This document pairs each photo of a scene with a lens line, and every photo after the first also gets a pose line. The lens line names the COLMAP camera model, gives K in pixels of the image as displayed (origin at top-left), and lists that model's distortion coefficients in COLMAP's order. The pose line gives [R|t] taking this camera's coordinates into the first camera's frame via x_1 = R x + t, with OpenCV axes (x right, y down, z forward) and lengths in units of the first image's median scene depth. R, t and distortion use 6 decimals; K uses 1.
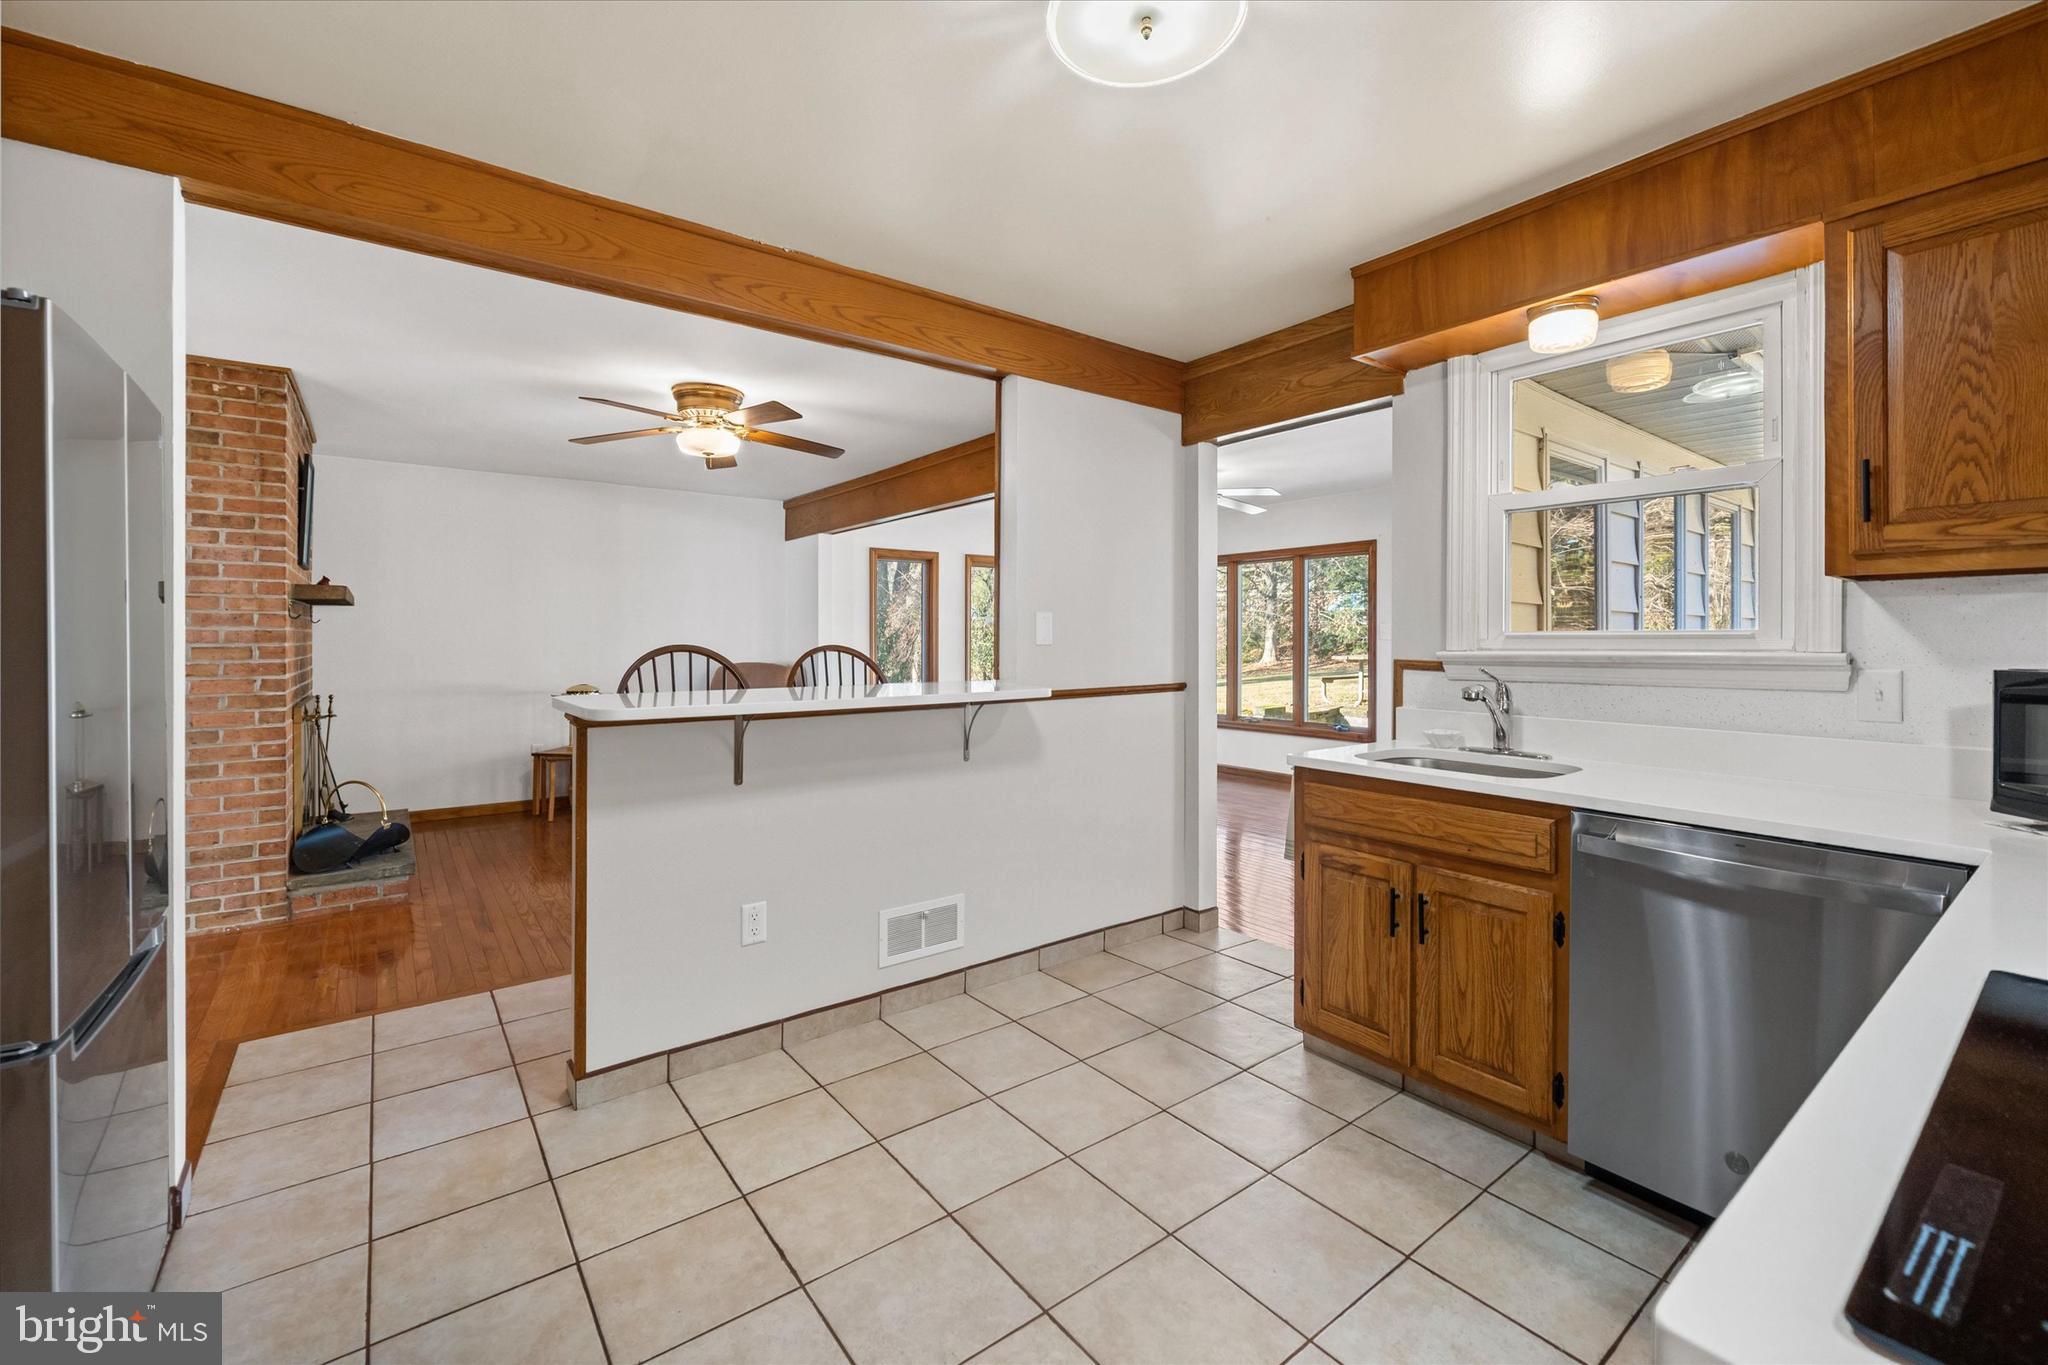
lens RADIAL K [[828.6, 0, 975.9], [0, 828.6, 645.3], [0, 0, 1]] dist [0.000733, 0.000044]
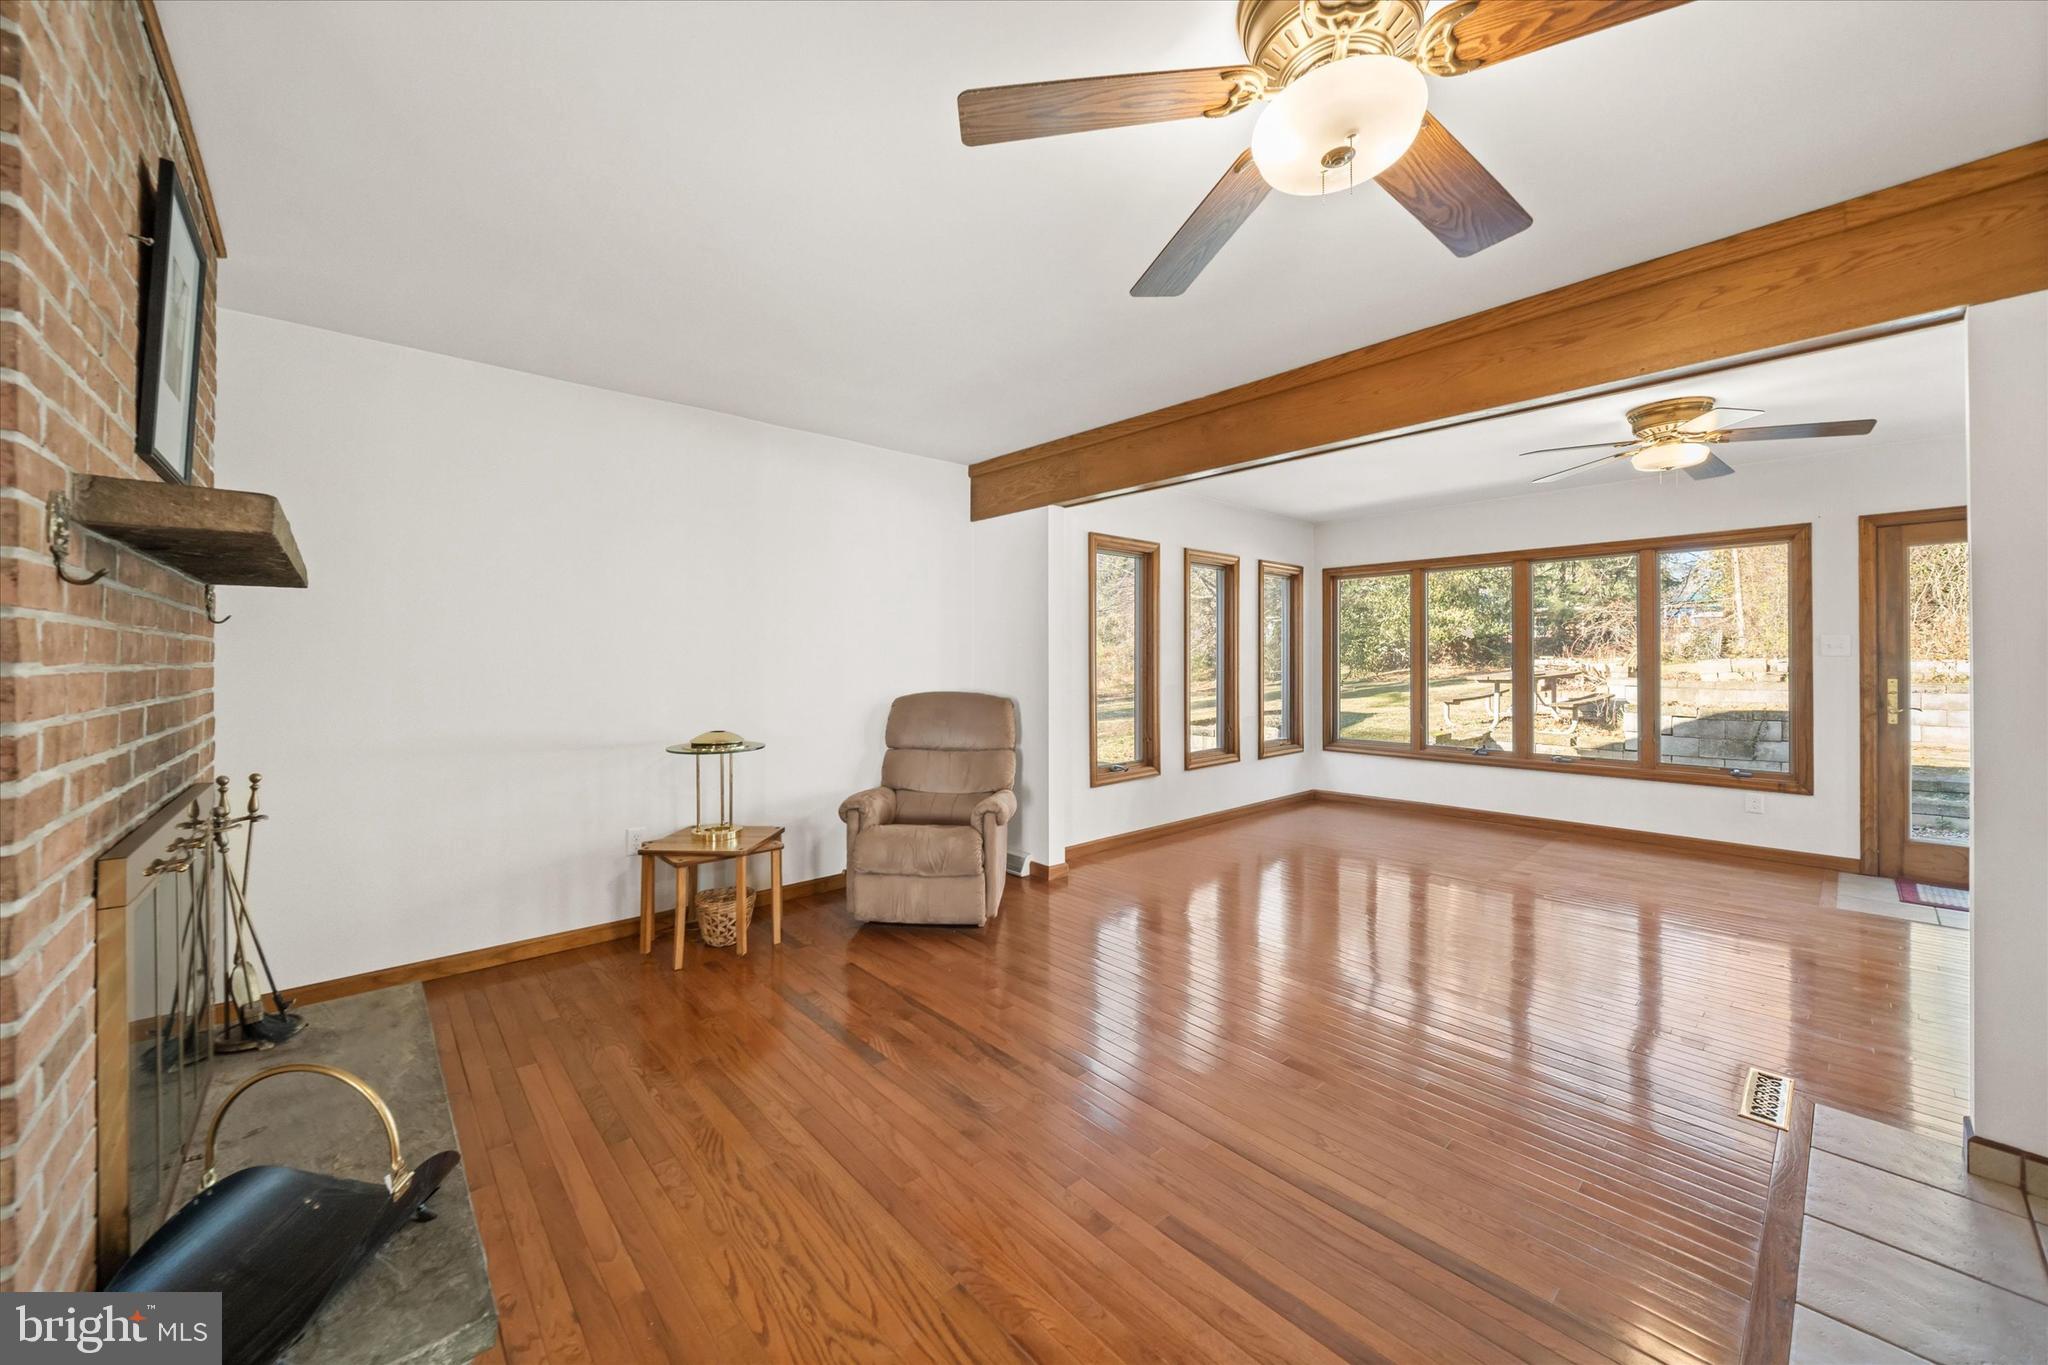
lens RADIAL K [[751.2, 0, 1026.0], [0, 751.2, 657.3], [0, 0, 1]] dist [-0.001927, -0.000323]
pose [[0.993843, -0.000098, 0.110801, -0.275287], [0.000983, 0.999968, -0.007935, -0.001971], [-0.110797, 0.007995, 0.993811, 0.373157]]
